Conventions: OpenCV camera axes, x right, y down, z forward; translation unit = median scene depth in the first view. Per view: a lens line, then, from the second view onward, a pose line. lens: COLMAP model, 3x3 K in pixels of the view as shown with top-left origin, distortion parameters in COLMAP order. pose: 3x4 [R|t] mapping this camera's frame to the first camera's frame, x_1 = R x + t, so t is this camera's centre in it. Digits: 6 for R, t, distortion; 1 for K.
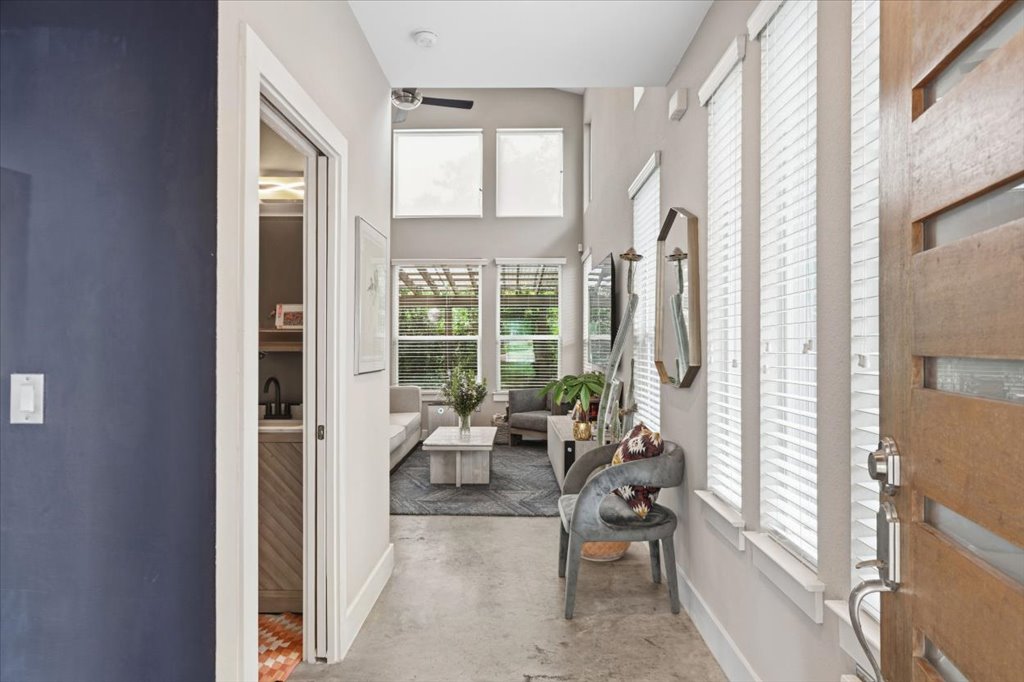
lens RADIAL K [[709.3, 0, 511.0], [0, 709.3, 347.9], [0, 0, 1]] dist [0.003956, -0.000409]
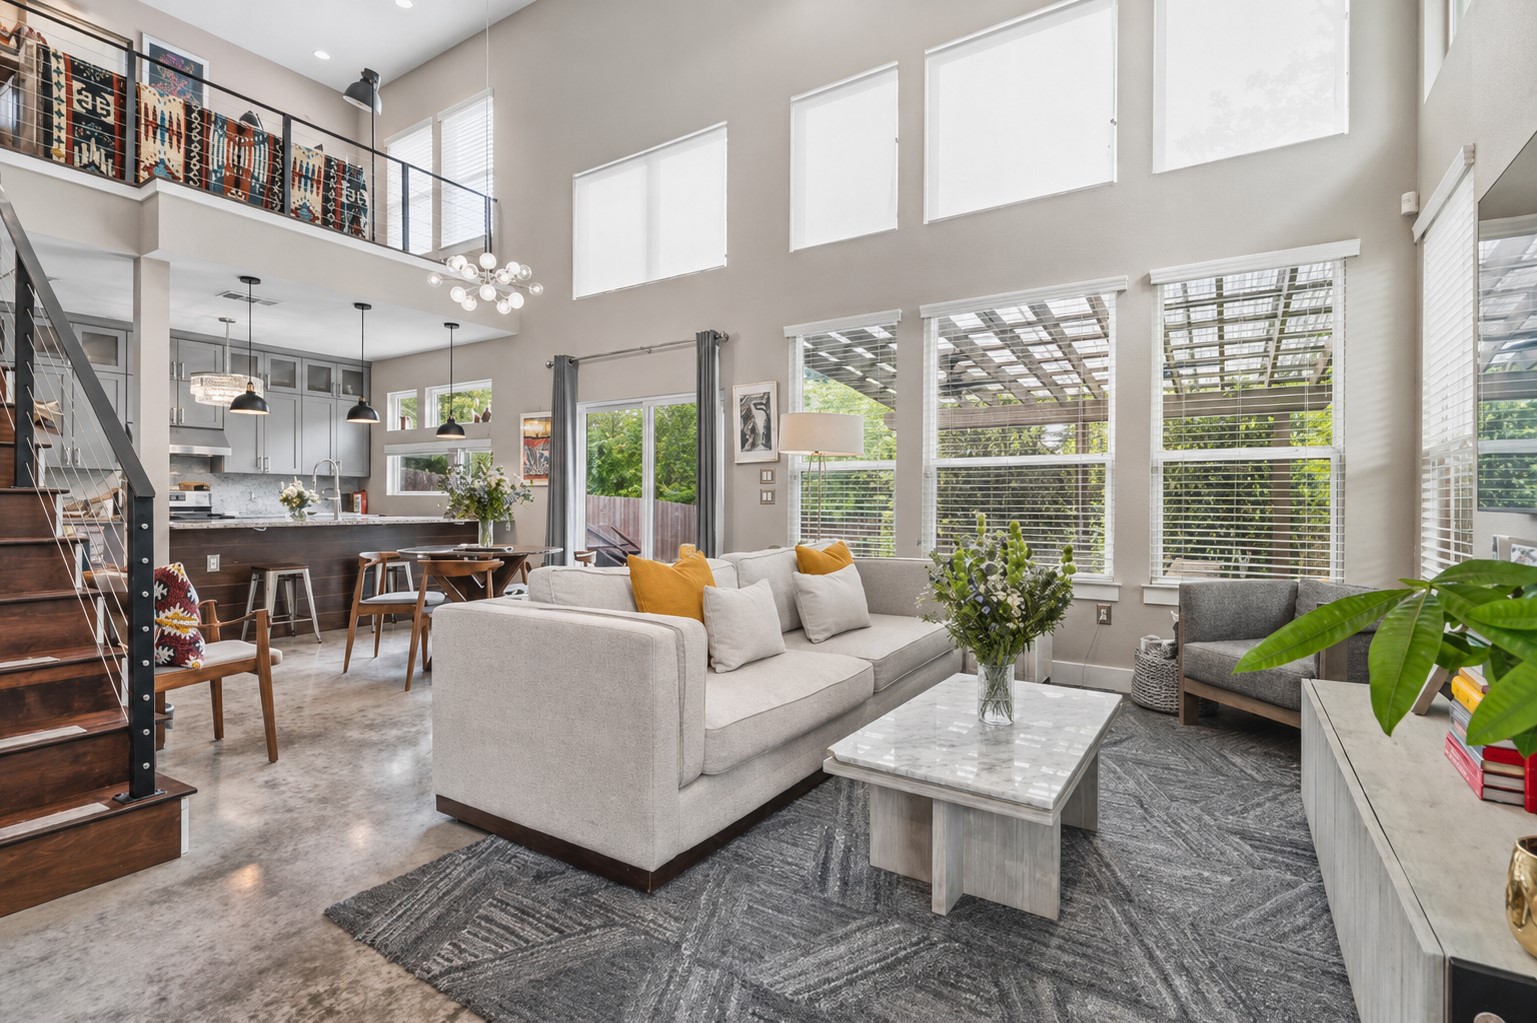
lens RADIAL K [[736.5, 0, 768.5], [0, 736.5, 511.5], [0, 0, 1]] dist [-0.002109, -0.000739]
pose [[0.847101, 0.004183, -0.531415, 0.019244], [-0.001259, 0.999982, 0.005864, 0.018214], [0.531430, -0.004298, 0.847091, 0.501611]]
